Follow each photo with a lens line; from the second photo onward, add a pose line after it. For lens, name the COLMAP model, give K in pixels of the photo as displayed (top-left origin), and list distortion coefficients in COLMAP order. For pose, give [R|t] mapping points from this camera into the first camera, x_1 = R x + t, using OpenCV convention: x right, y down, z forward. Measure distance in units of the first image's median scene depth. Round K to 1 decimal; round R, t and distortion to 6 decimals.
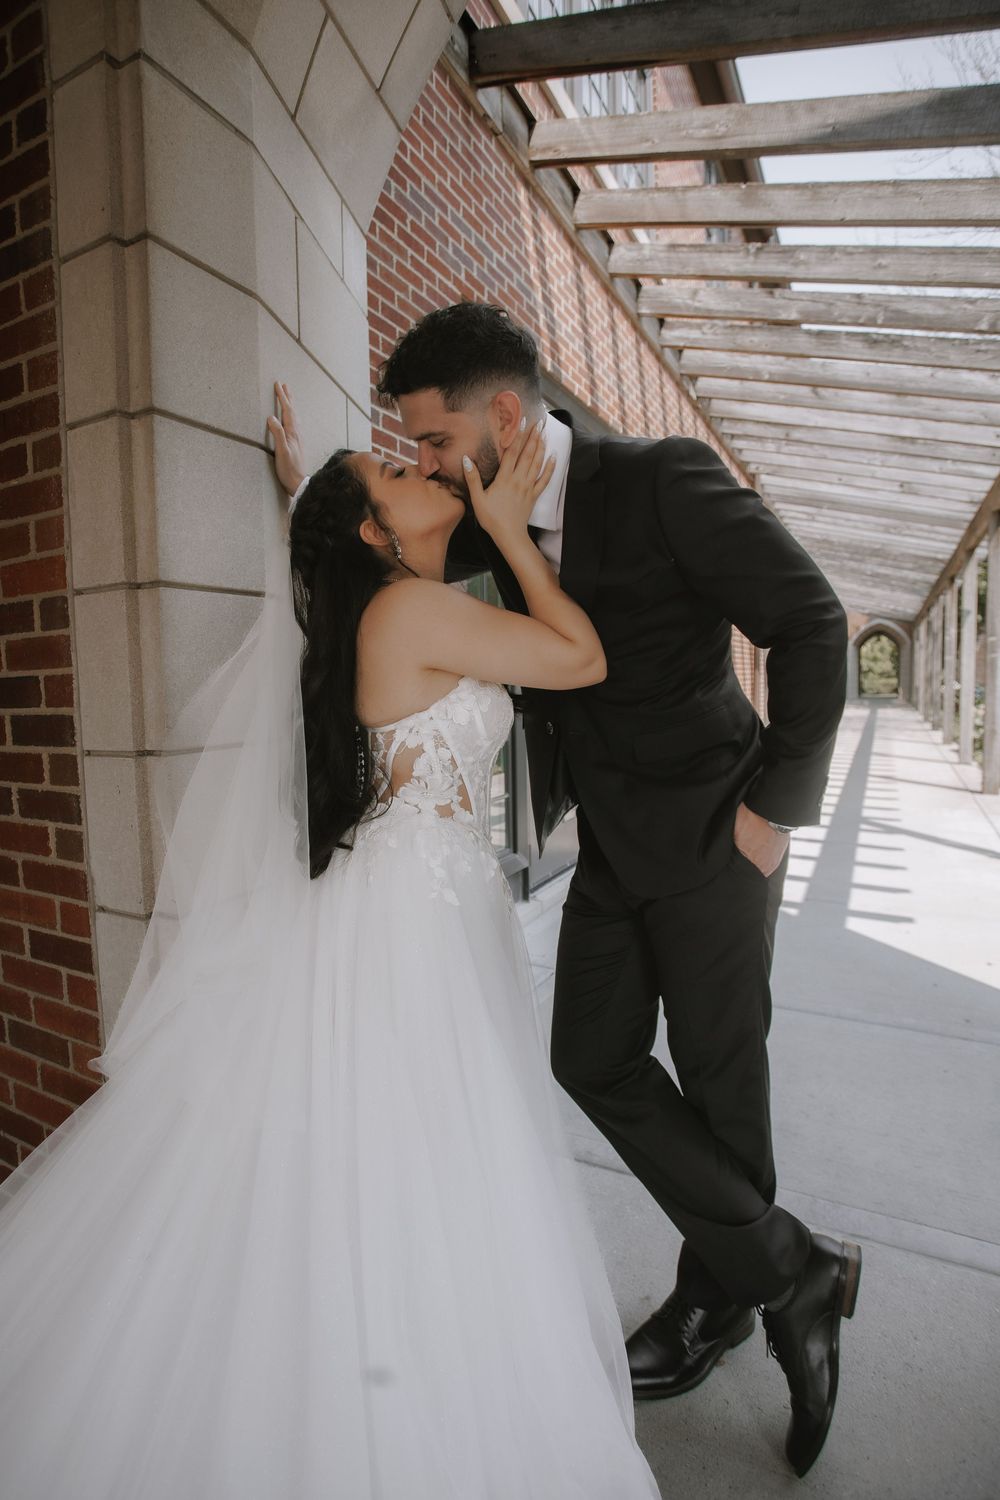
lens RADIAL K [[748.2, 0, 488.3], [0, 748.2, 740.3], [0, 0, 1]] dist [-0.066120, 0.028622]
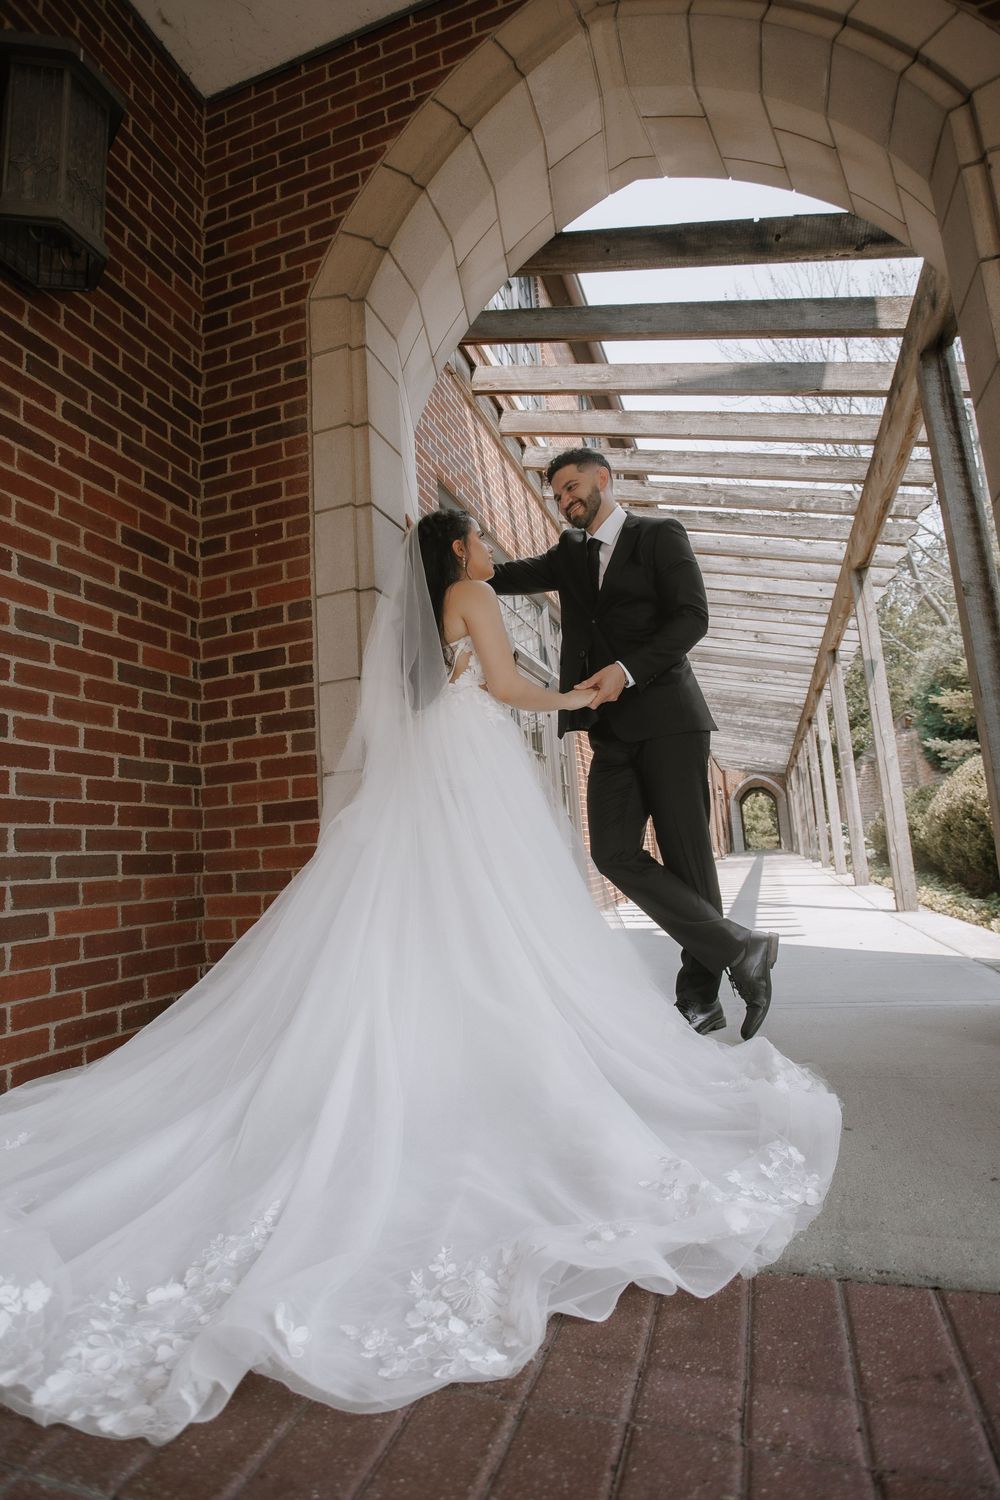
lens RADIAL K [[748.2, 0, 488.3], [0, 748.2, 740.3], [0, 0, 1]] dist [-0.066120, 0.028622]
pose [[0.989877, -0.024431, 0.139807, -0.096490], [0.055116, 0.973932, -0.220042, 0.133280], [-0.130787, 0.225520, 0.965420, -0.174513]]
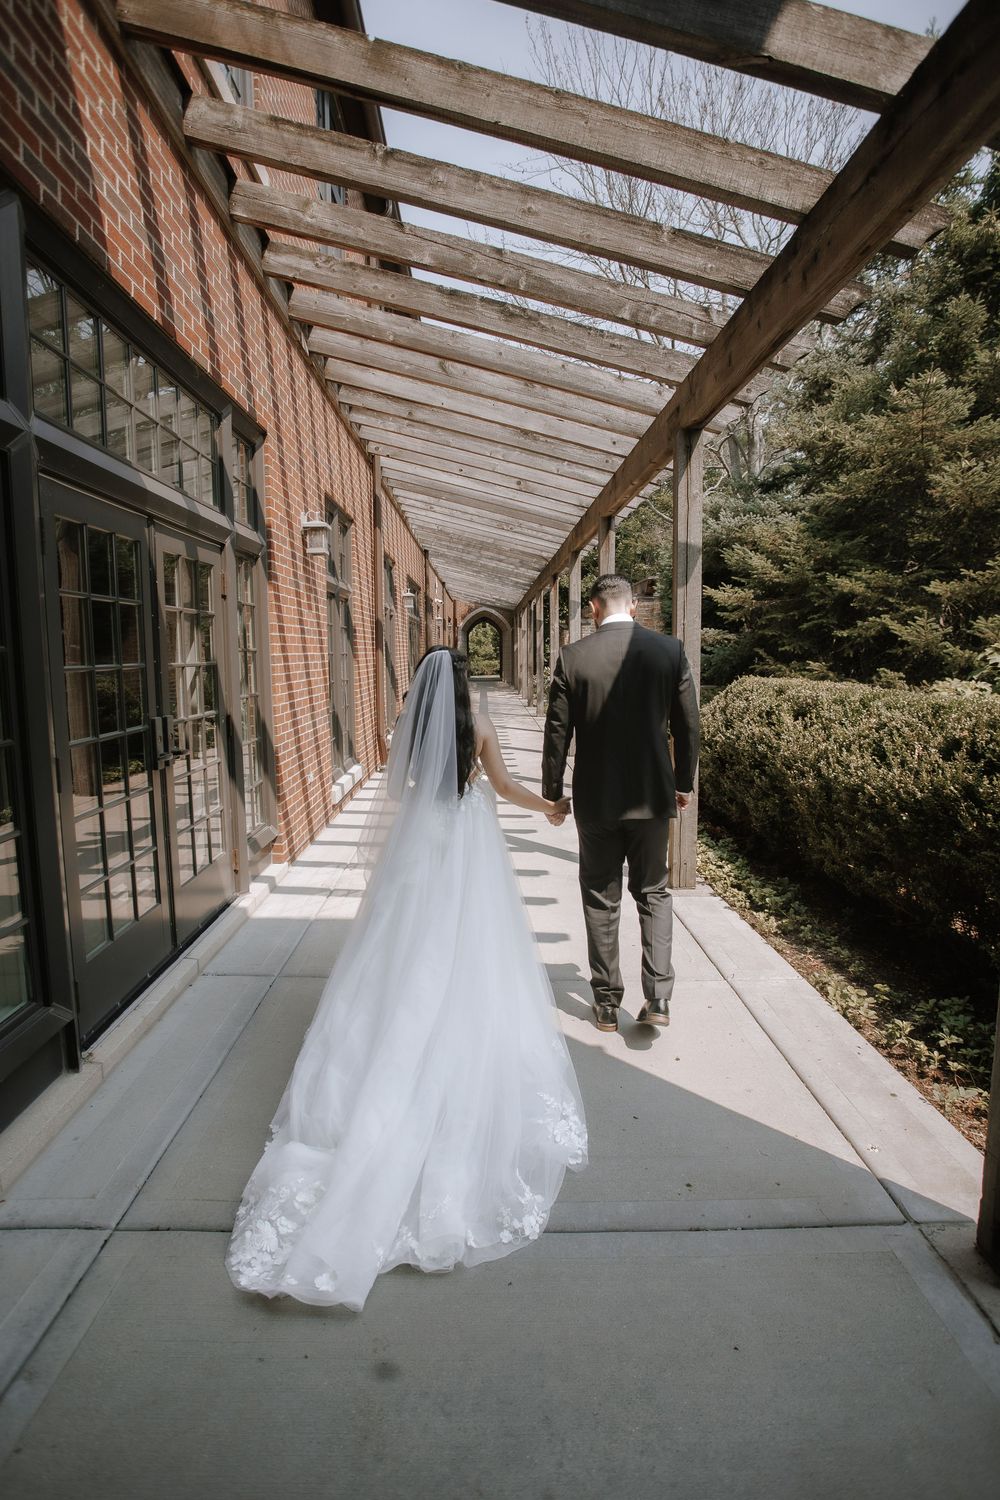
lens RADIAL K [[769.7, 0, 489.5], [0, 769.7, 741.4], [0, 0, 1]] dist [-0.067674, 0.029977]
pose [[0.880811, -0.041525, 0.471644, 0.061845], [0.031176, 0.999071, 0.029740, -0.066581], [-0.472441, -0.011491, 0.881287, 0.220477]]
